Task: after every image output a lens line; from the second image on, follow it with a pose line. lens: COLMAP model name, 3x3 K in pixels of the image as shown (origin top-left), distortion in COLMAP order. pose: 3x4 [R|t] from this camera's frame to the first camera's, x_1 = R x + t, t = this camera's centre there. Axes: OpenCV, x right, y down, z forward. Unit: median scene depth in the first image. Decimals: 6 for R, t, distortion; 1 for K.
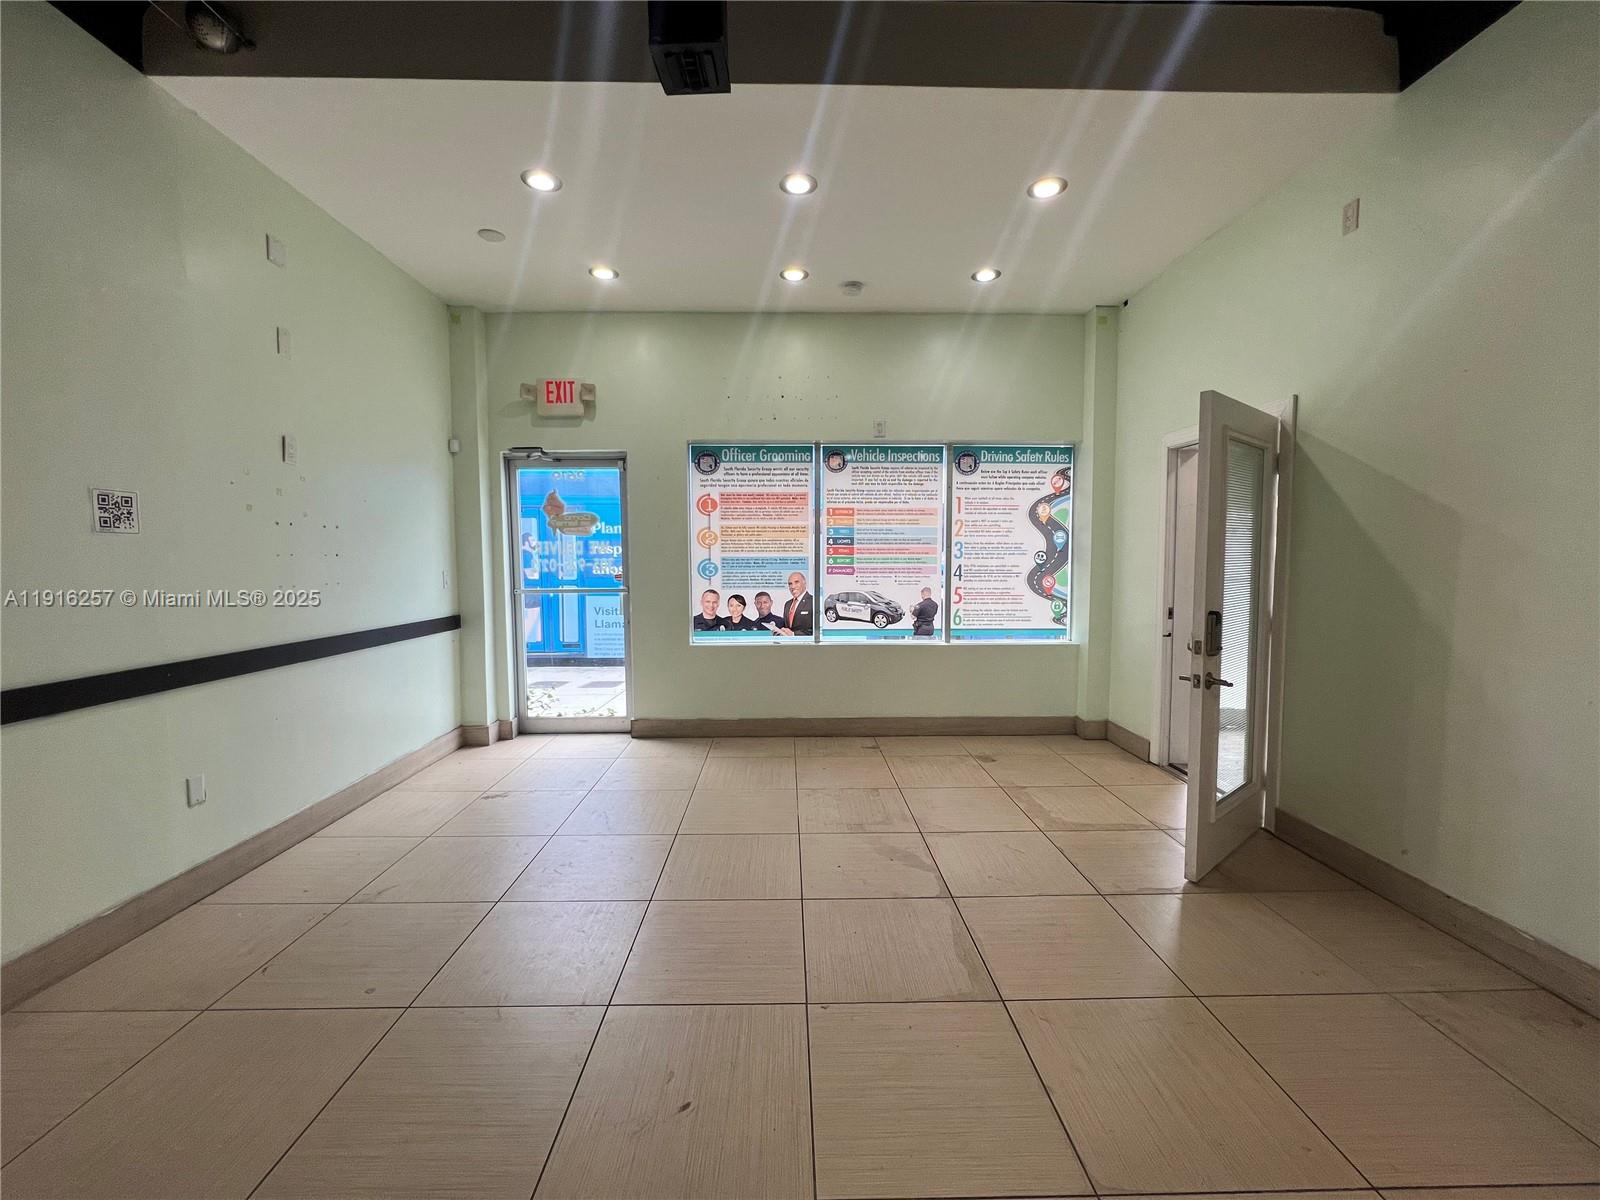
lens RADIAL K [[642.0, 0, 798.3], [0, 642.0, 598.8], [0, 0, 1]] dist [-0.000065, 0.000164]
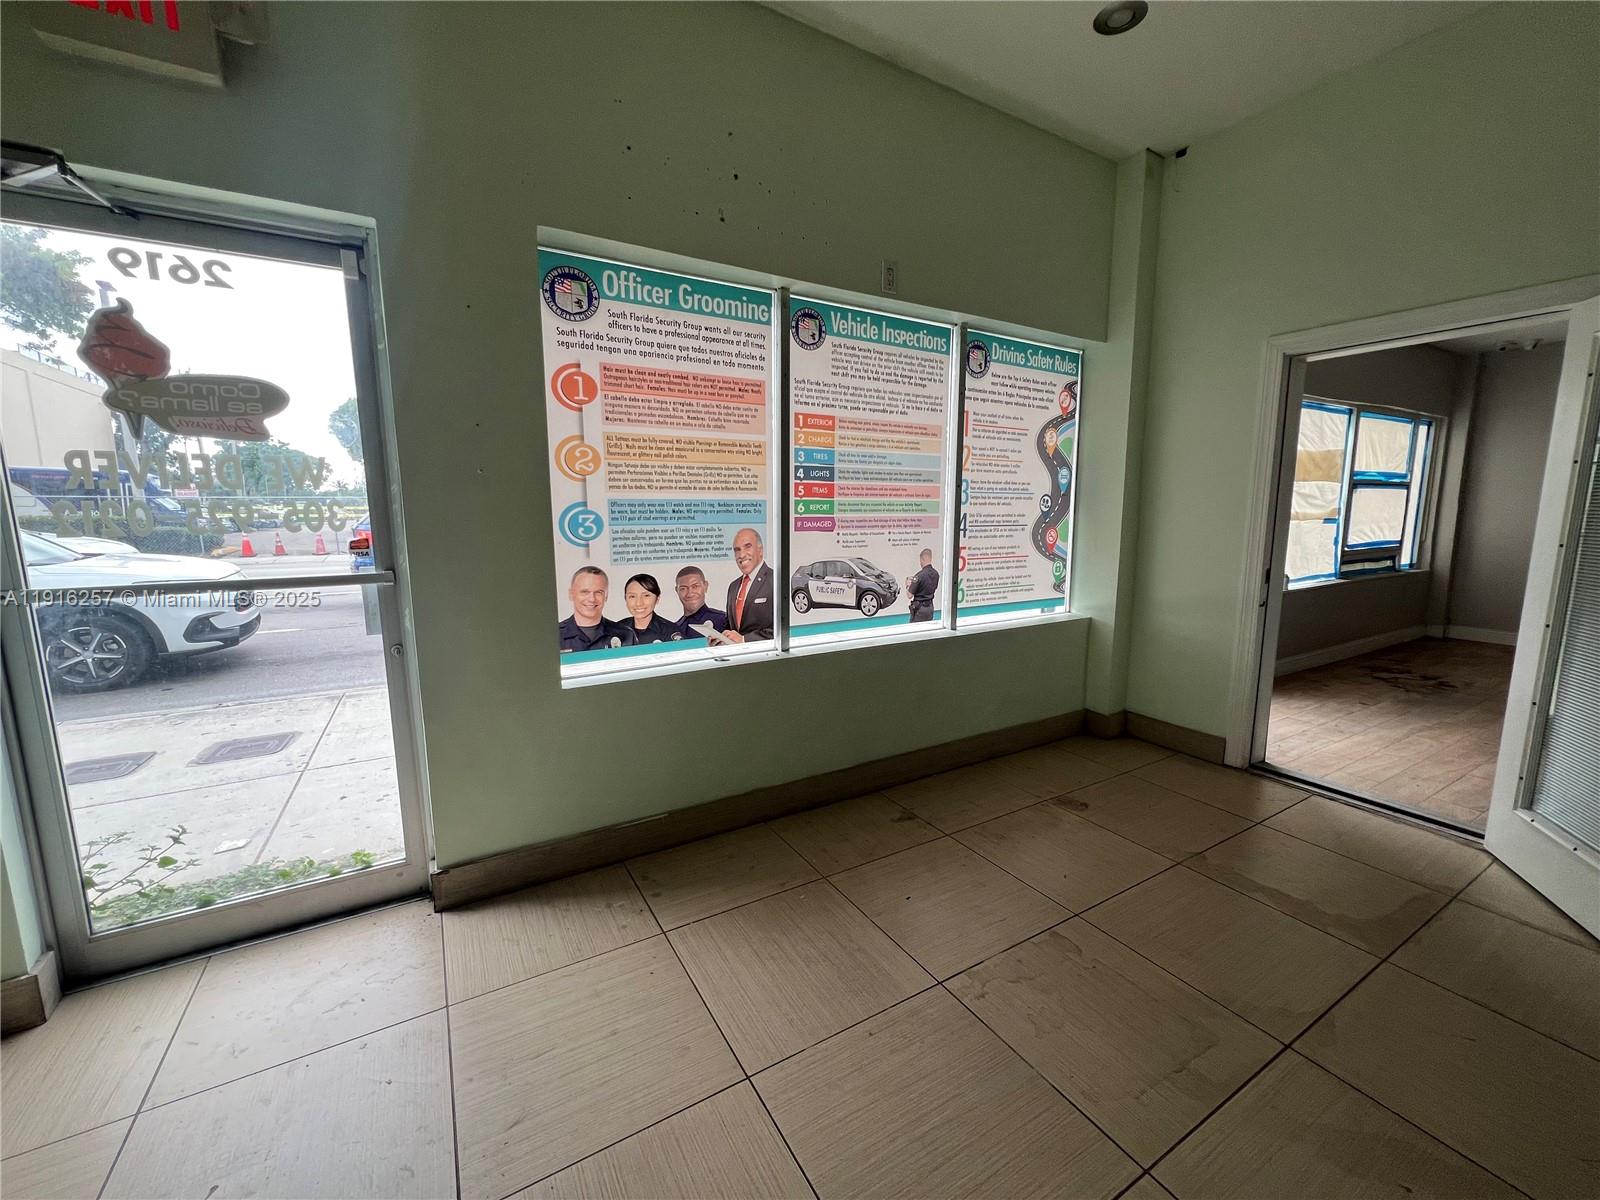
lens RADIAL K [[642.0, 0, 802.2], [0, 642.0, 600.0], [0, 0, 1]] dist [-0.000065, 0.000164]
pose [[0.871989, -0.068371, 0.484727, -0.233109], [0.030725, 0.995890, 0.085199, -0.025471], [-0.488560, -0.059399, 0.870506, 0.494085]]
